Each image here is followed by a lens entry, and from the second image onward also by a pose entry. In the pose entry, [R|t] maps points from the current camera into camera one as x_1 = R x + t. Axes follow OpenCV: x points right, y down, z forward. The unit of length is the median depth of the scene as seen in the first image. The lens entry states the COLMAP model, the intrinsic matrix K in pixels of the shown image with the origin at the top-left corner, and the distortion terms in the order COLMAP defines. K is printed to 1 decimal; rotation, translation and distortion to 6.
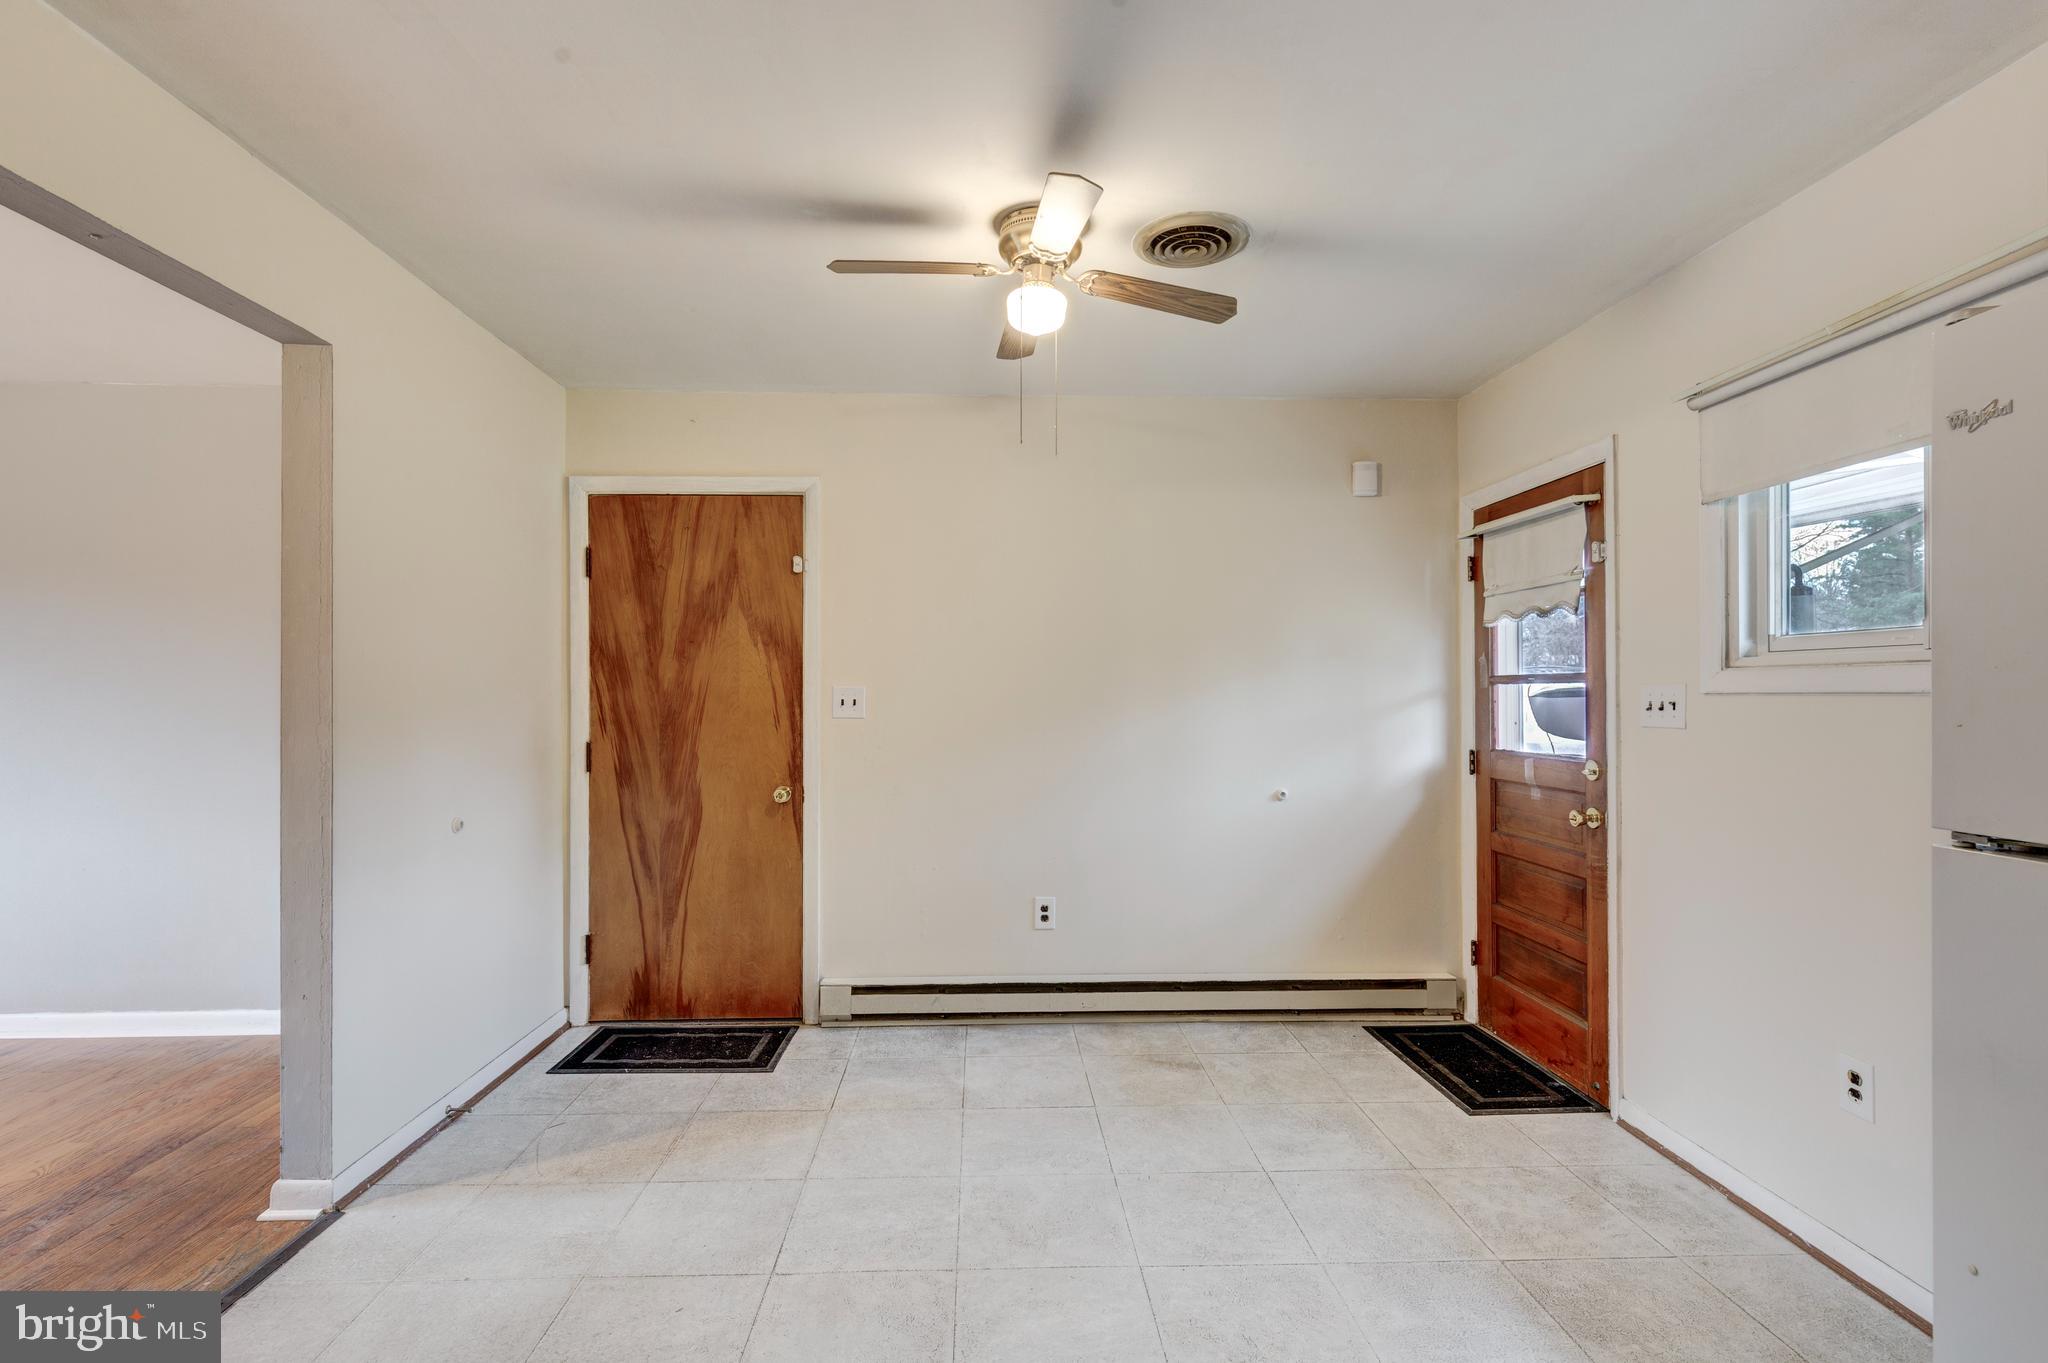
lens RADIAL K [[953.2, 0, 1001.6], [0, 953.2, 685.2], [0, 0, 1]] dist [0.005330, -0.002418]
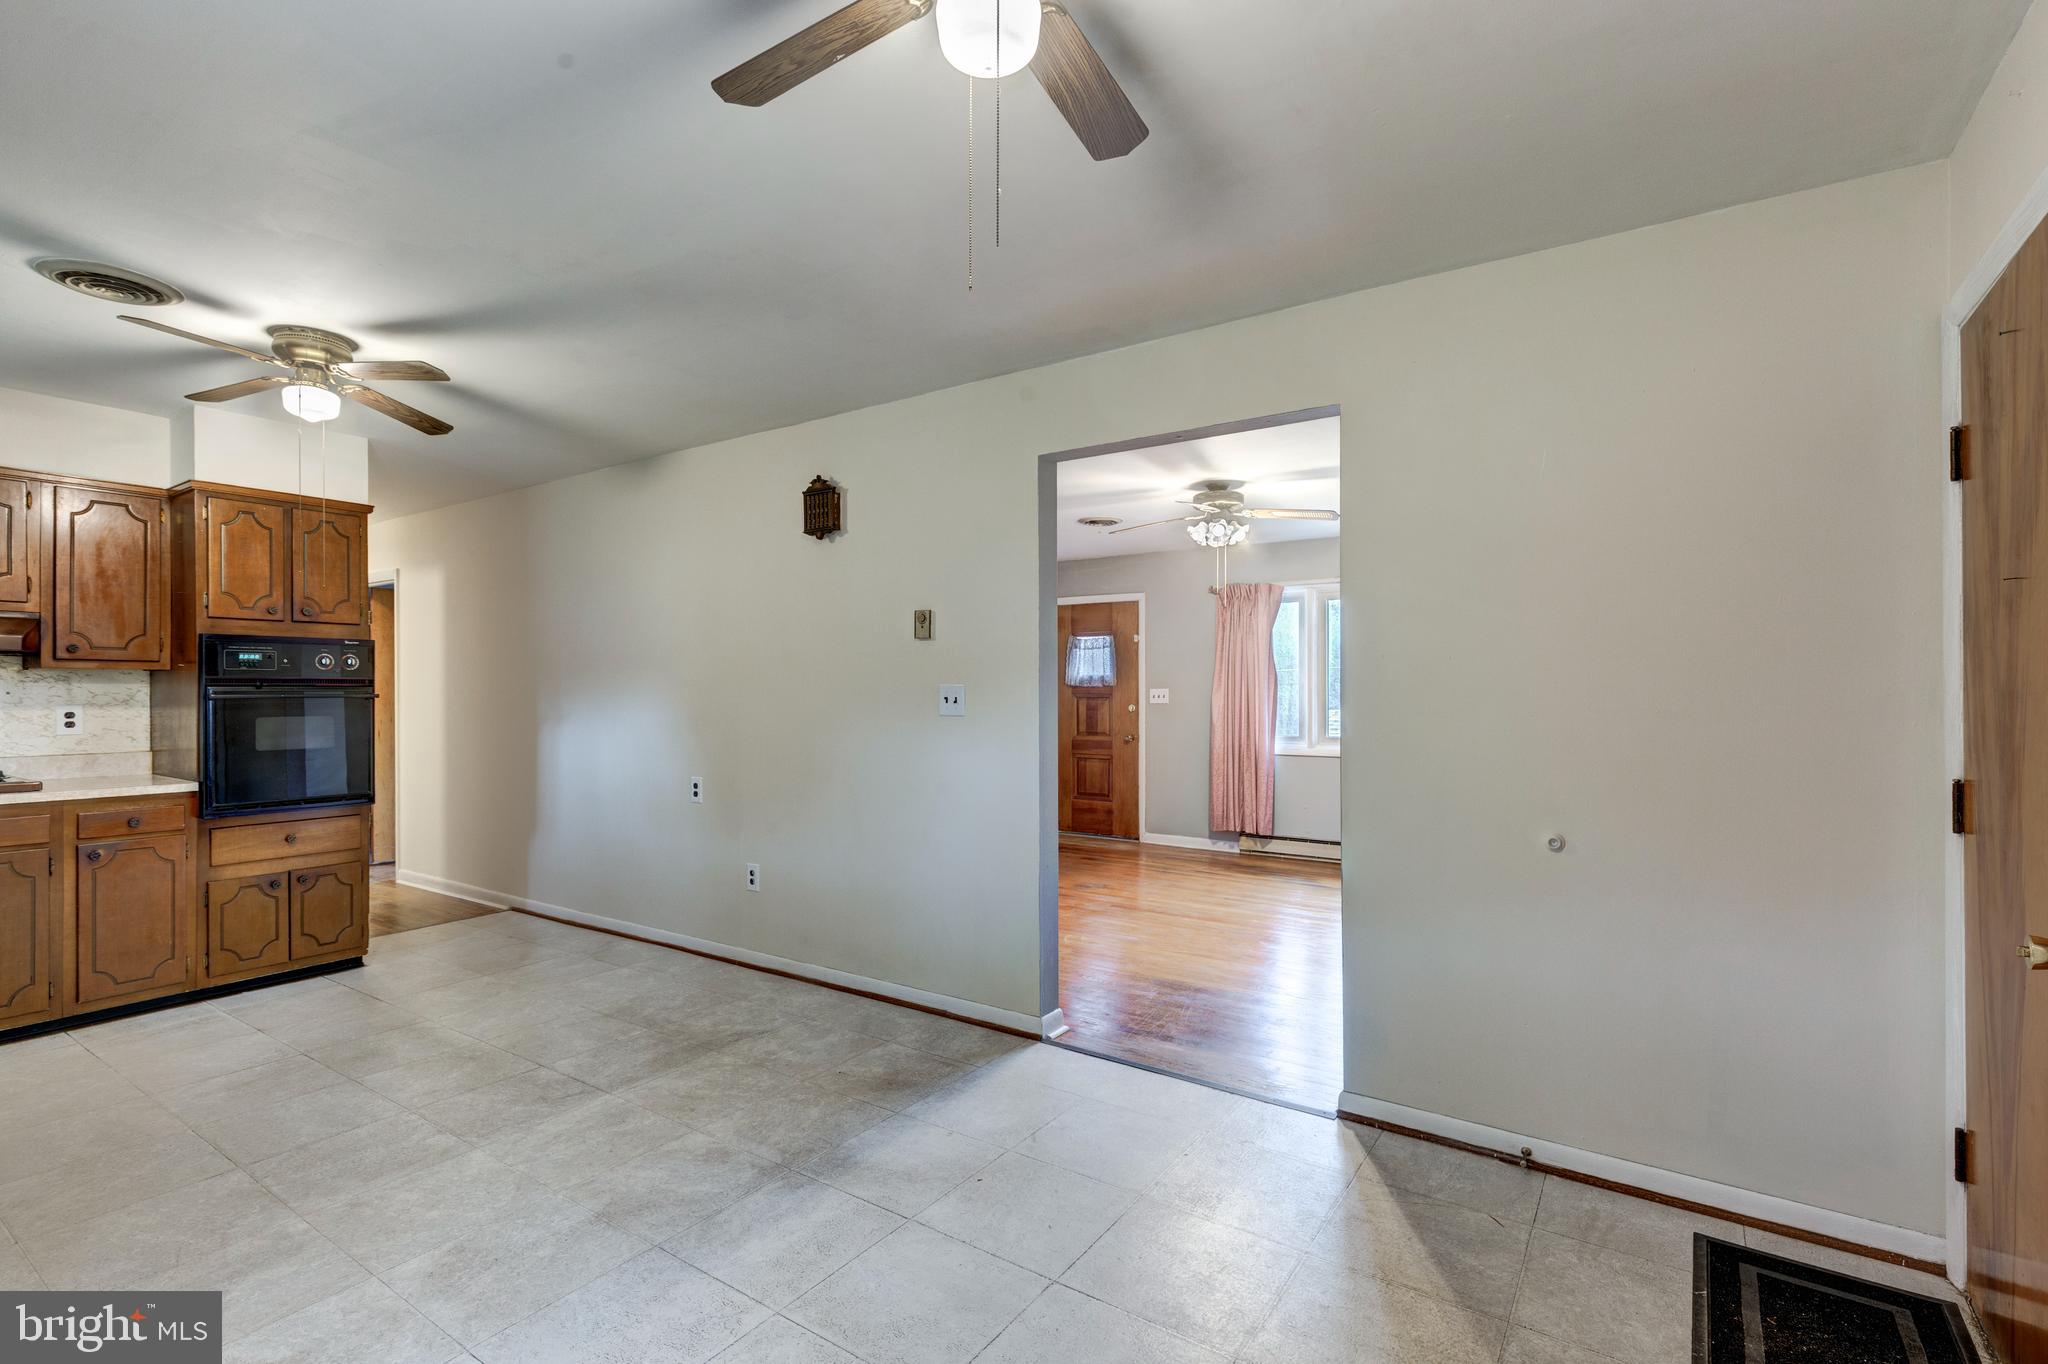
lens RADIAL K [[953.2, 0, 1018.9], [0, 953.2, 687.1], [0, 0, 1]] dist [0.005330, -0.002418]
pose [[-0.591708, -0.000905, -0.806152, 0.634681], [0.003040, 0.999990, -0.003354, 0.007848], [0.806147, -0.004436, -0.591699, 1.682553]]
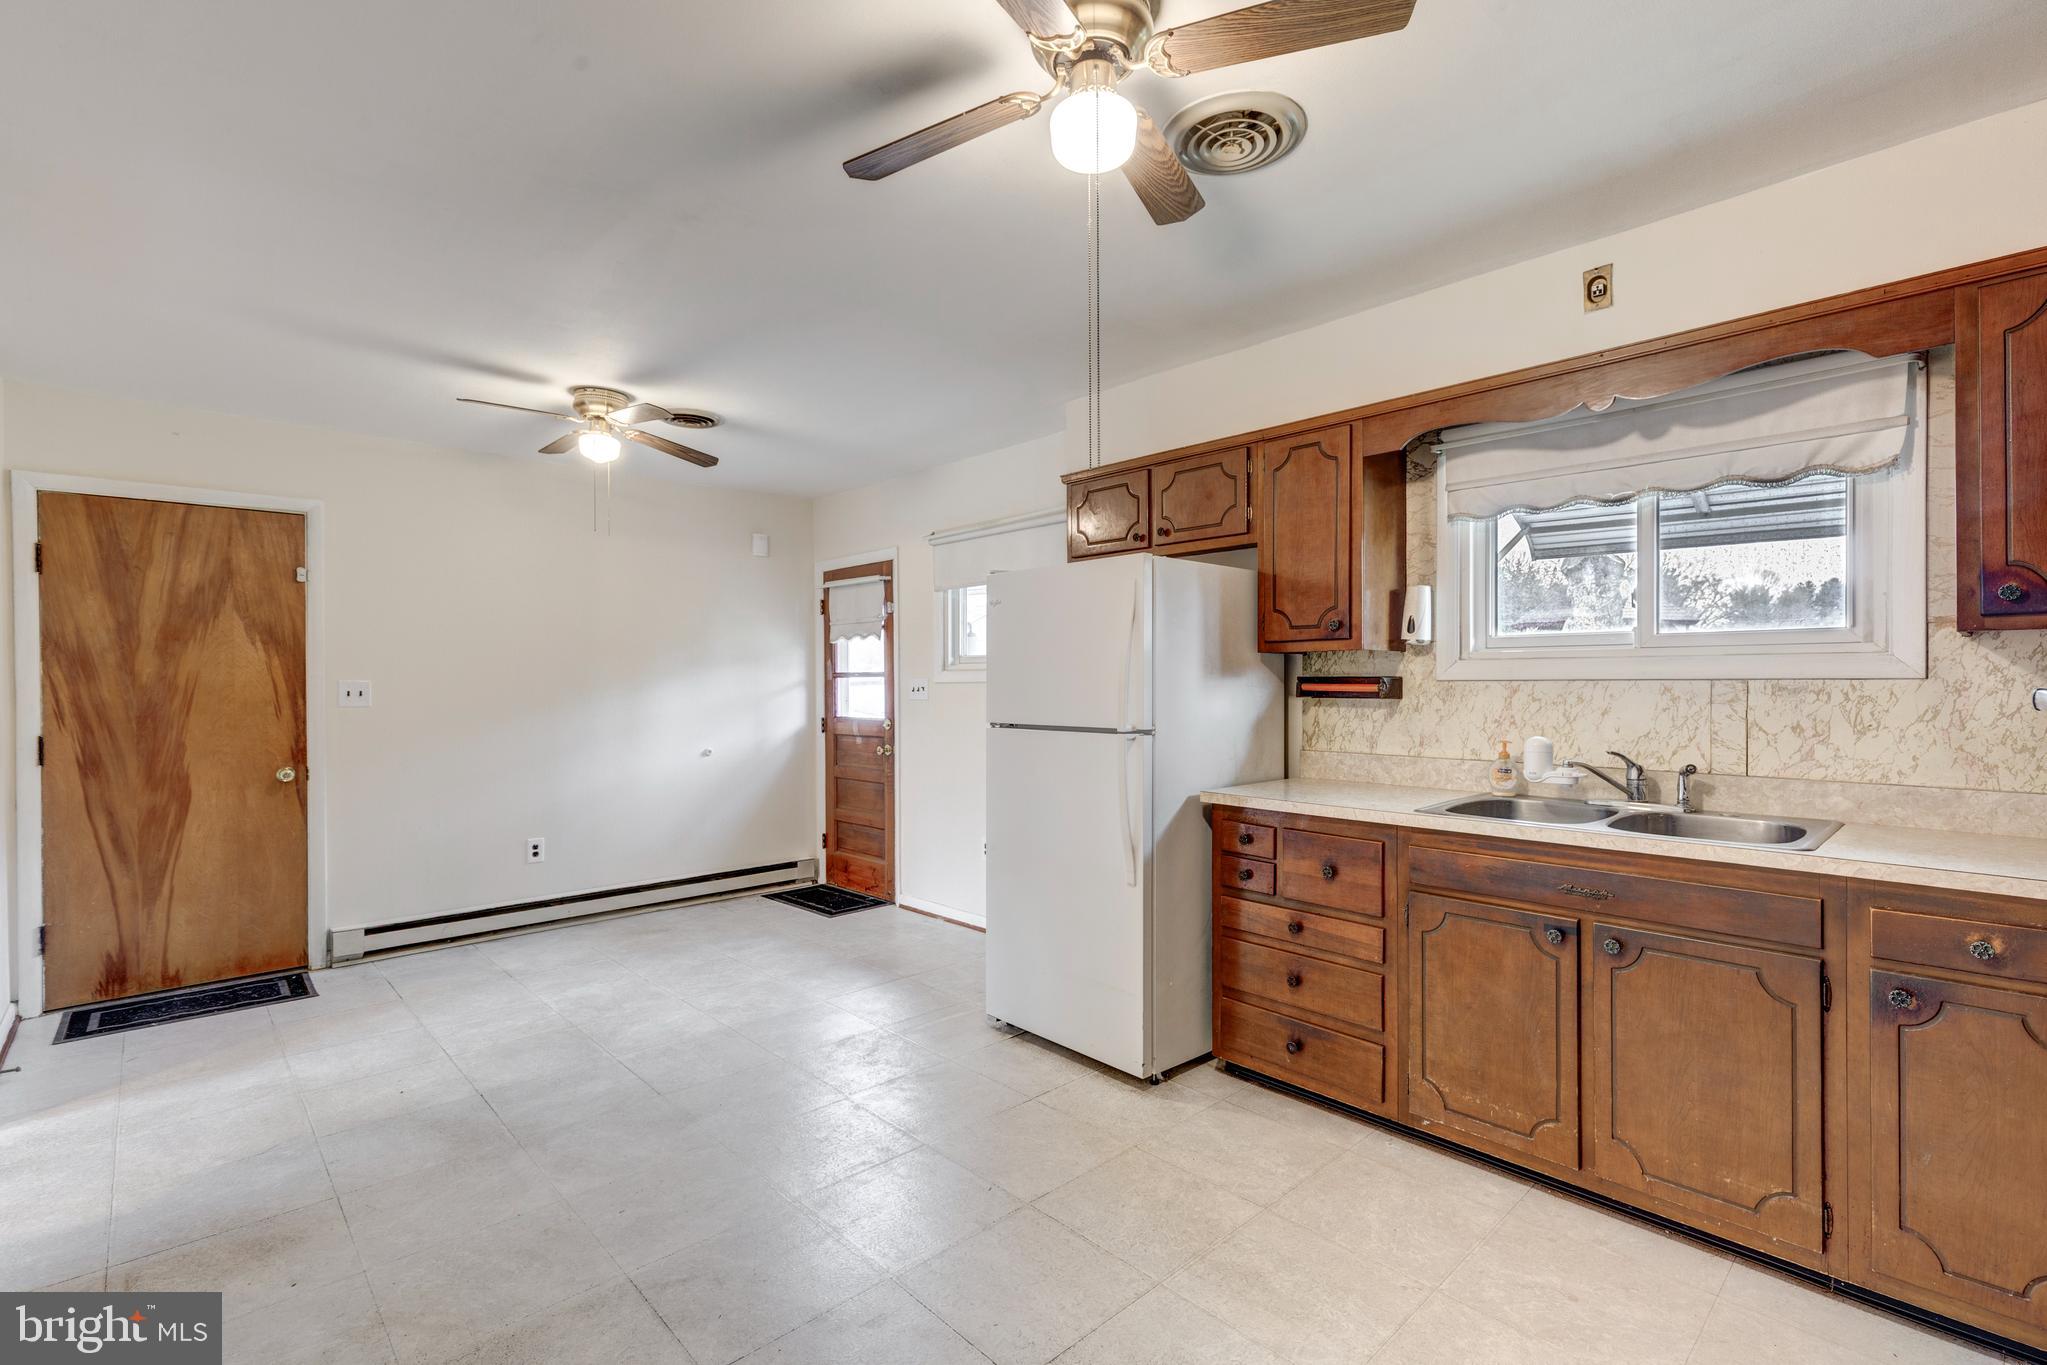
lens RADIAL K [[952.8, 0, 1014.9], [0, 952.8, 680.3], [0, 0, 1]] dist [0.005330, -0.002418]
pose [[0.758672, -0.002462, 0.651468, -0.313549], [0.000380, 0.999994, 0.003337, -0.002339], [-0.651473, -0.002284, 0.758669, -0.444339]]
